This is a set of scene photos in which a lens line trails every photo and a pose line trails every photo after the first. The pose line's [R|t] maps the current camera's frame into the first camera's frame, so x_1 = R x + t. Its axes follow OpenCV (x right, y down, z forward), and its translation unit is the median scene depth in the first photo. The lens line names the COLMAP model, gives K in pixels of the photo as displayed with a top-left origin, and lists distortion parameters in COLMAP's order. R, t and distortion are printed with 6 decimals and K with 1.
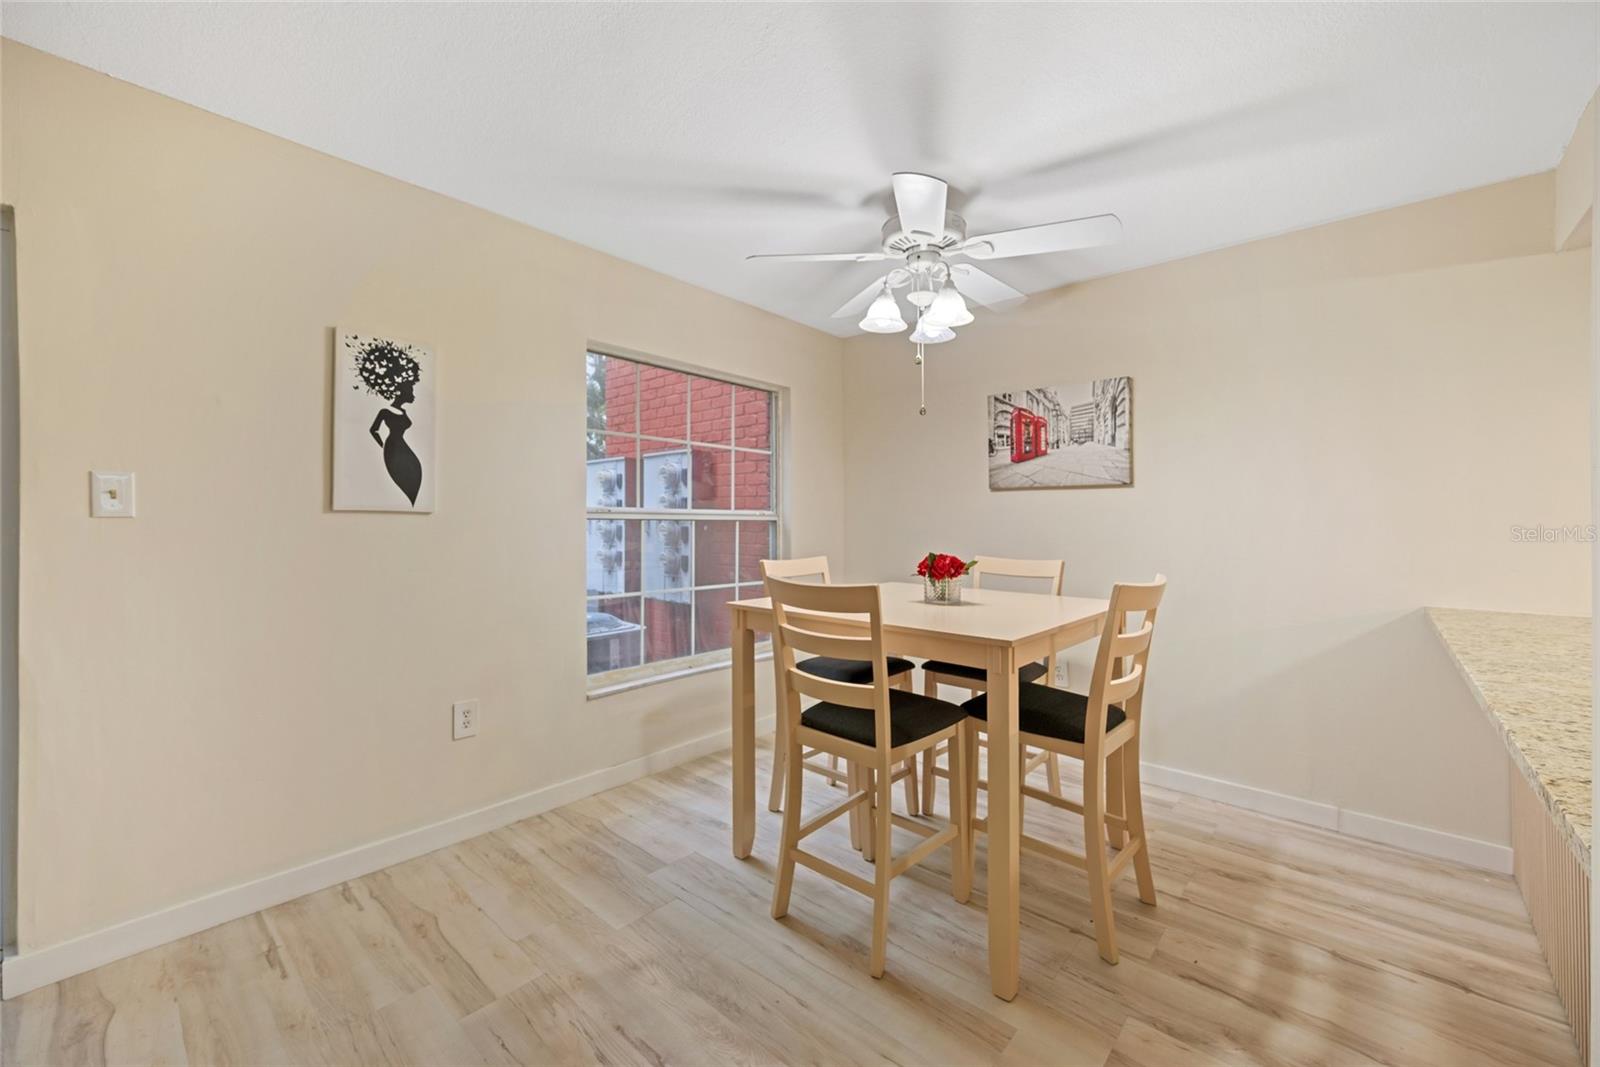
lens RADIAL K [[630.2, 0, 804.0], [0, 630.2, 524.3], [0, 0, 1]] dist [-0.001672, 0.000161]
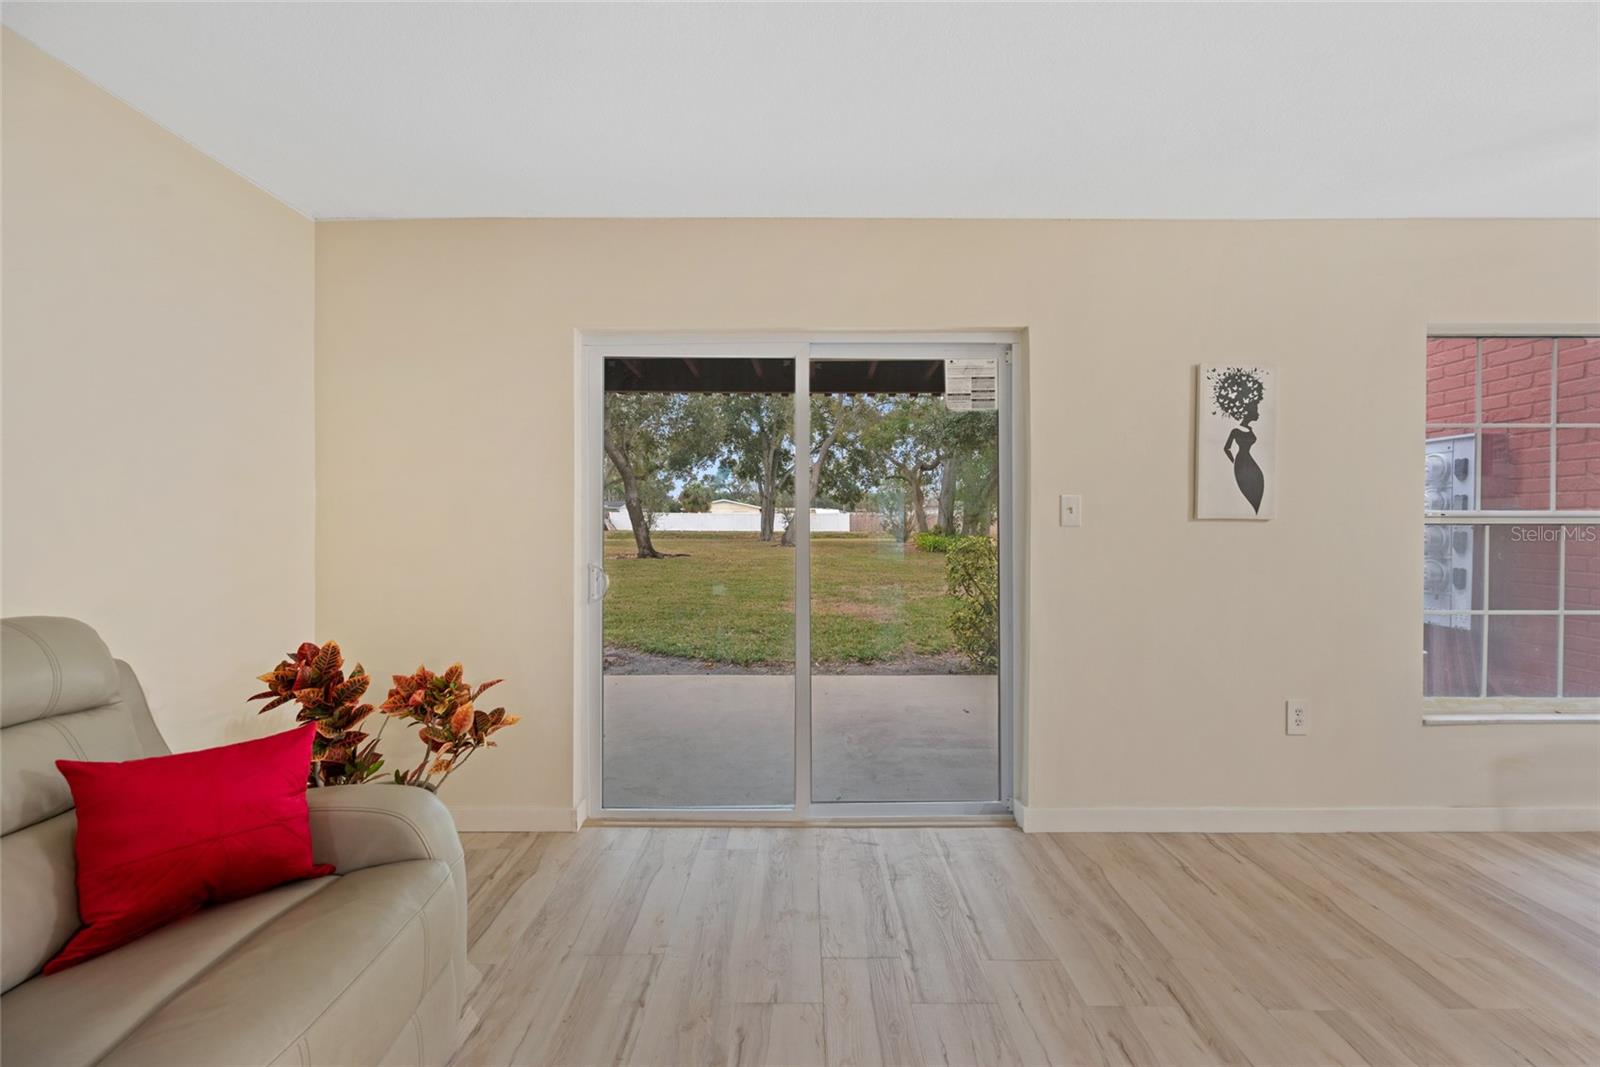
lens RADIAL K [[627.9, 0, 803.0], [0, 627.9, 530.2], [0, 0, 1]] dist [-0.001304, 0.000003]
pose [[0.664764, 0.002244, -0.747050, -0.257979], [0.001049, 0.999992, 0.003938, -0.004253], [0.747053, -0.003402, 0.664756, -0.252853]]
